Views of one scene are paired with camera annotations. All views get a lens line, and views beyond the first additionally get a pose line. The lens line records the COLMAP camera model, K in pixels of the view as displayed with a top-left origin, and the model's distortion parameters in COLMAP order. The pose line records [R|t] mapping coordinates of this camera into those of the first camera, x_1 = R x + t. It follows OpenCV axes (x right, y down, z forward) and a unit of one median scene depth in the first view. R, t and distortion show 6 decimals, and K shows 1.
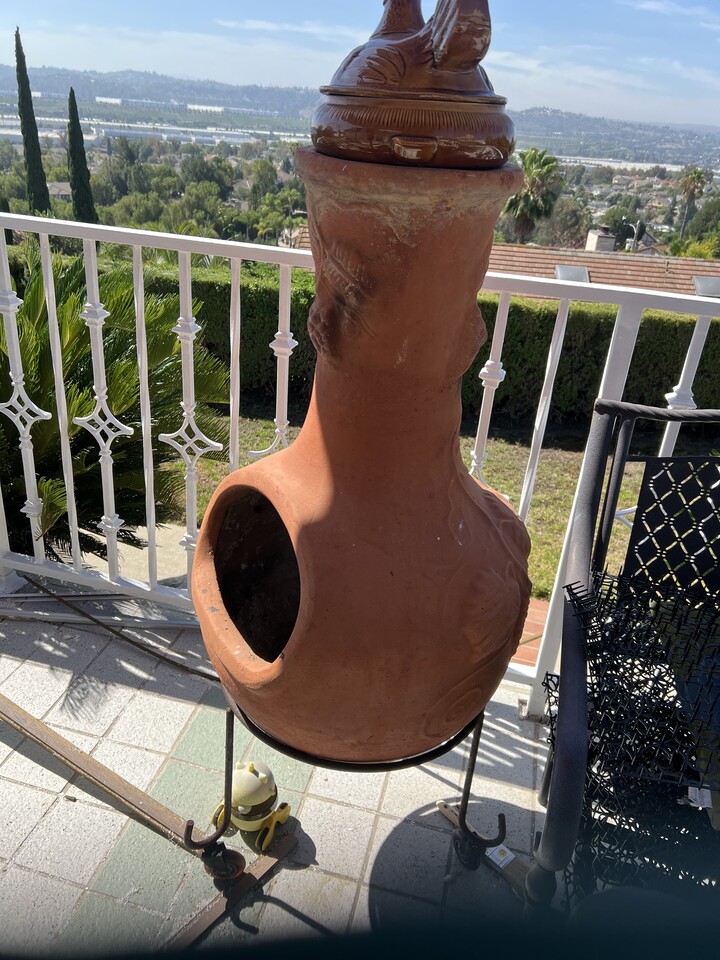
lens RADIAL K [[725.4, 0, 365.1], [0, 725.4, 474.1], [0, 0, 1]] dist [0.055265, -0.075389]
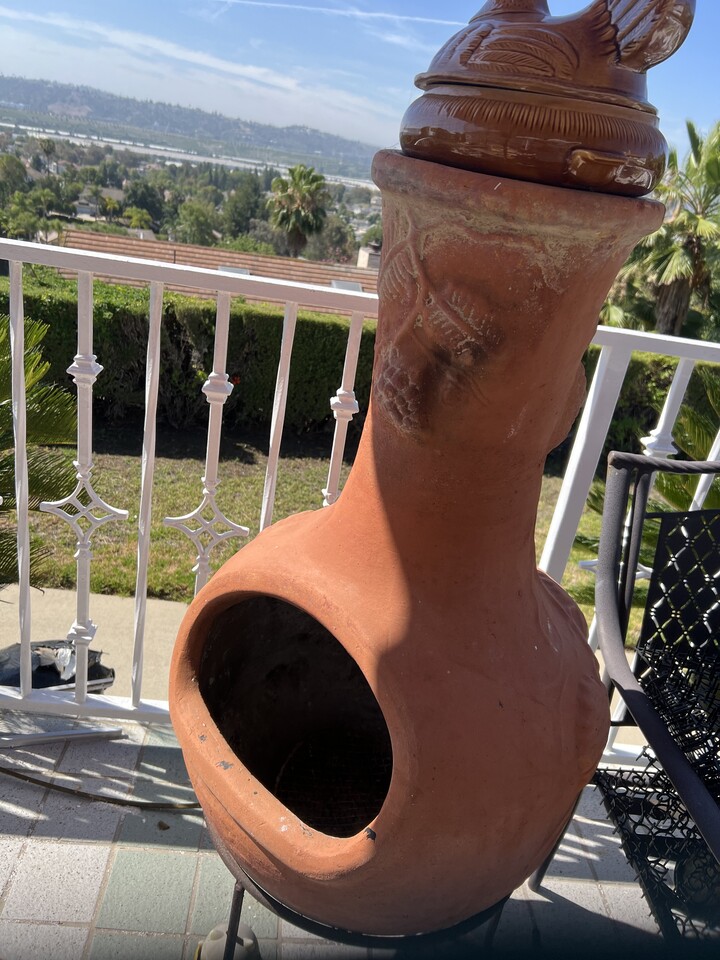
lens RADIAL K [[729.1, 0, 360.0], [0, 729.1, 480.0], [0, 0, 1]] dist [0.030110, -0.030389]
pose [[0.958258, -0.048670, 0.281733, -0.282495], [0.050926, 0.998702, -0.000686, -0.098169], [-0.281334, 0.015005, 0.959493, 0.253086]]
